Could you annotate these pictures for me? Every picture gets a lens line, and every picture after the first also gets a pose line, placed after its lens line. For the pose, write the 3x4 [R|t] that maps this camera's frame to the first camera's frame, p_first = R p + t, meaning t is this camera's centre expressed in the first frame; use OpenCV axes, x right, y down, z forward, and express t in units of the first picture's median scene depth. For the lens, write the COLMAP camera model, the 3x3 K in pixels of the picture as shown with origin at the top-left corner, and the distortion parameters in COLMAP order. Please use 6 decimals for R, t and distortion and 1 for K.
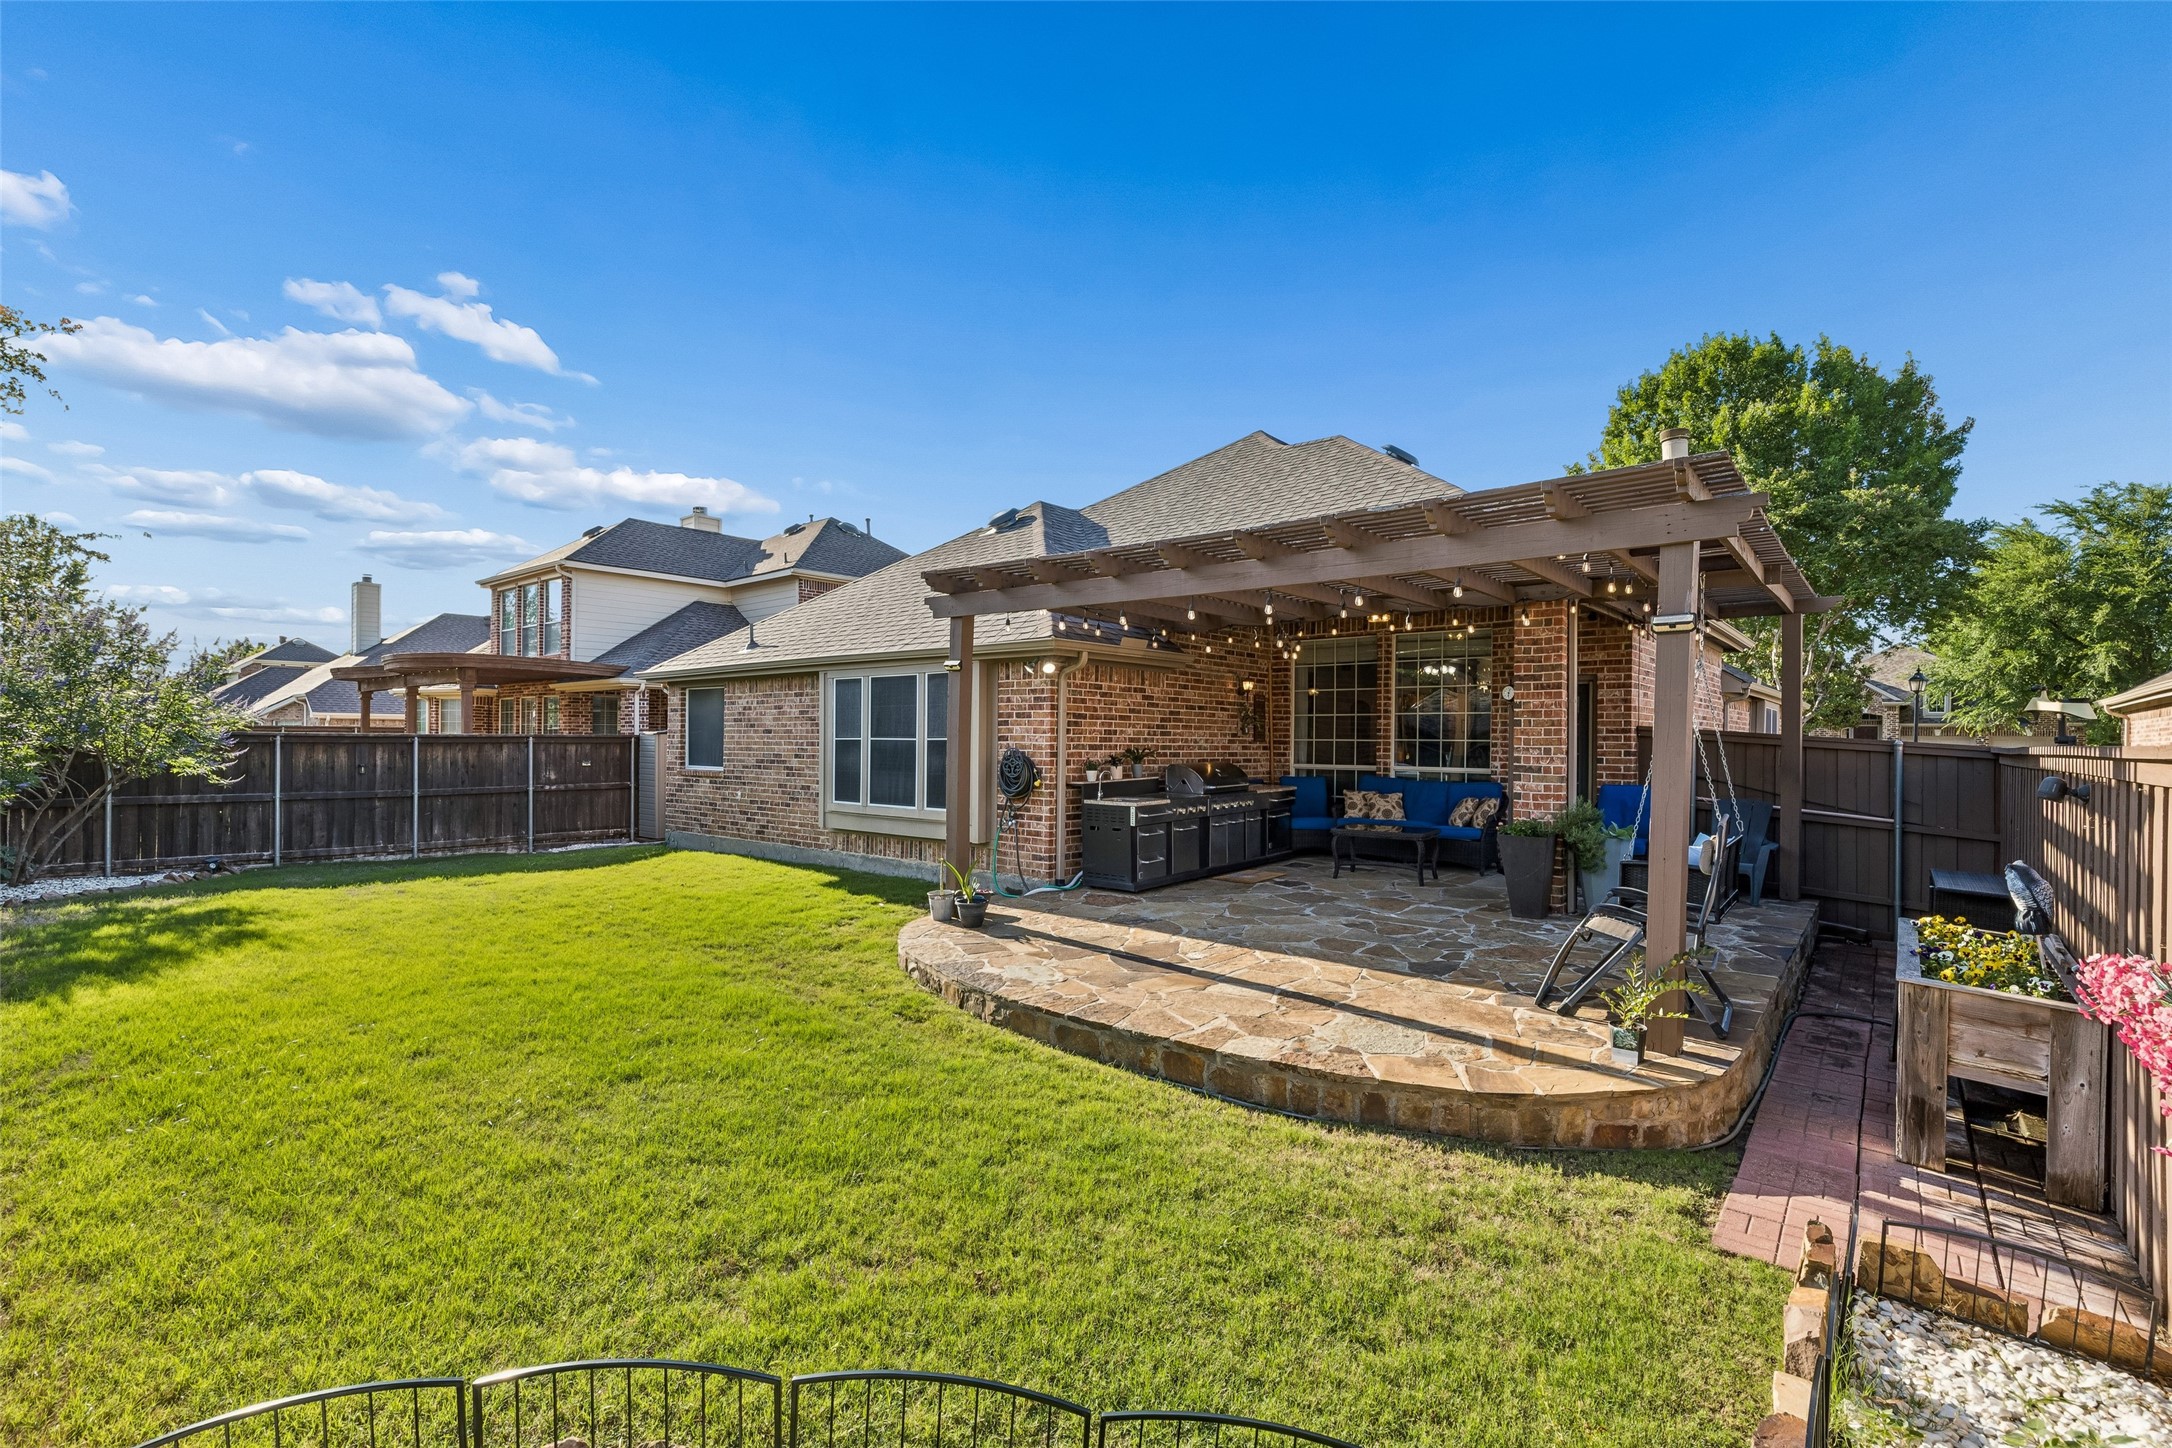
lens RADIAL K [[985.9, 0, 1086.0], [0, 985.9, 724.0], [0, 0, 1]] dist [0.021557, -0.000005]
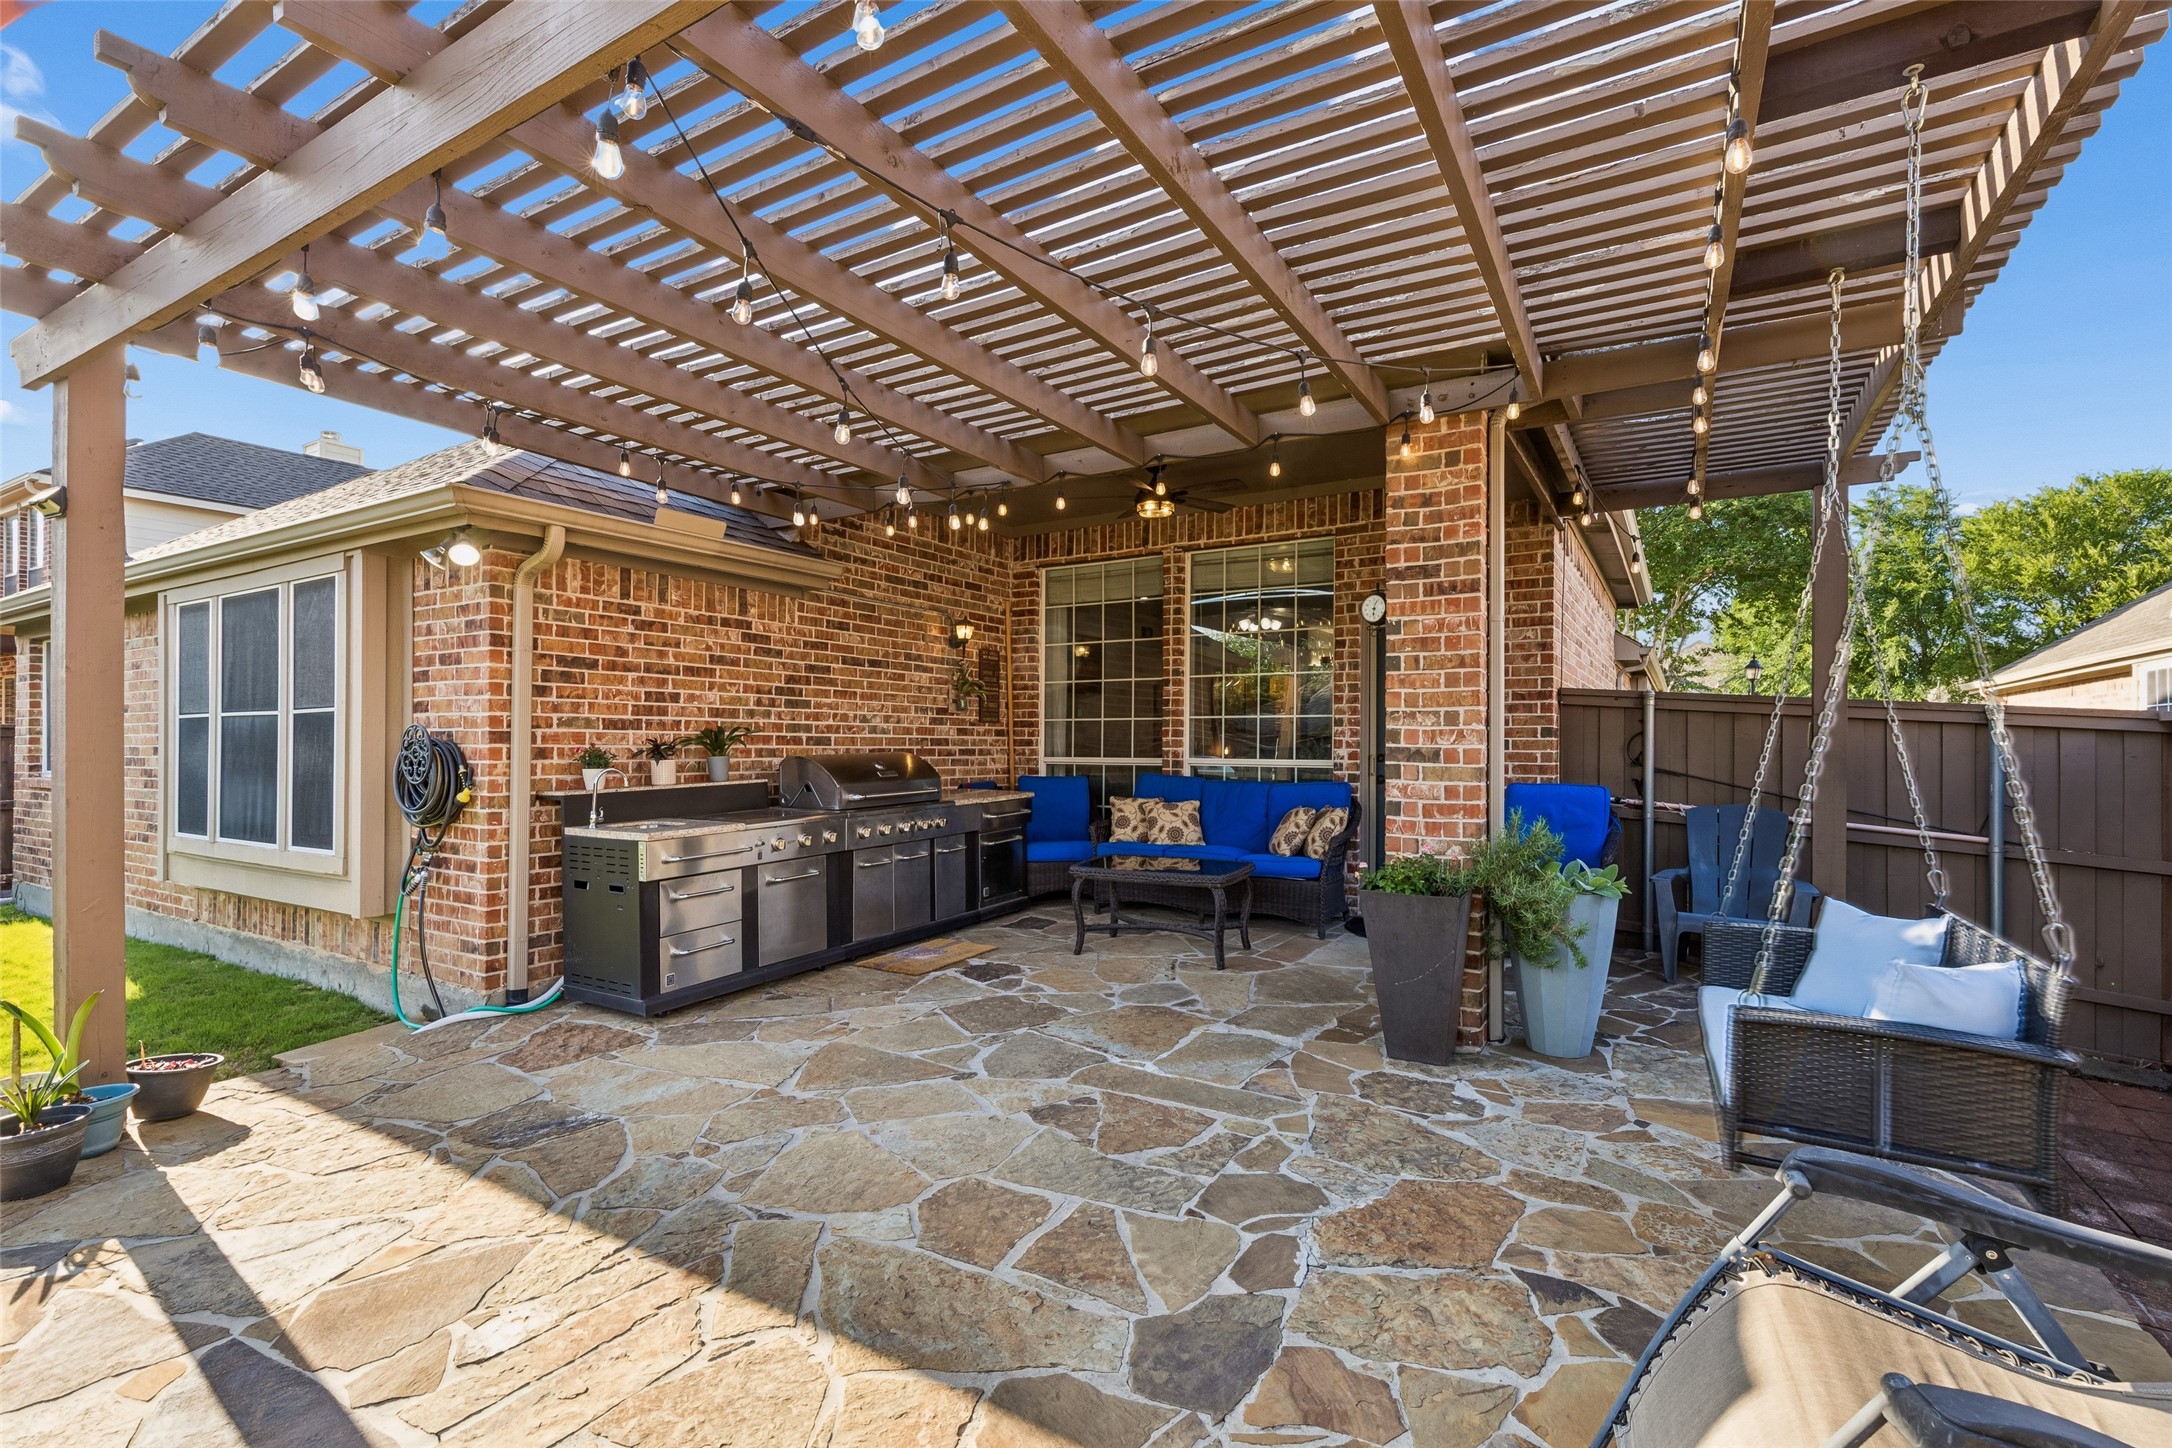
lens RADIAL K [[967.3, 0, 1086.0], [0, 967.3, 724.0], [0, 0, 1]] dist [0.035973, 0.000107]
pose [[0.988186, -0.002734, 0.153232, 0.171515], [0.003412, 0.999986, -0.004159, 0.026111], [-0.153219, 0.004633, 0.988181, 0.446466]]
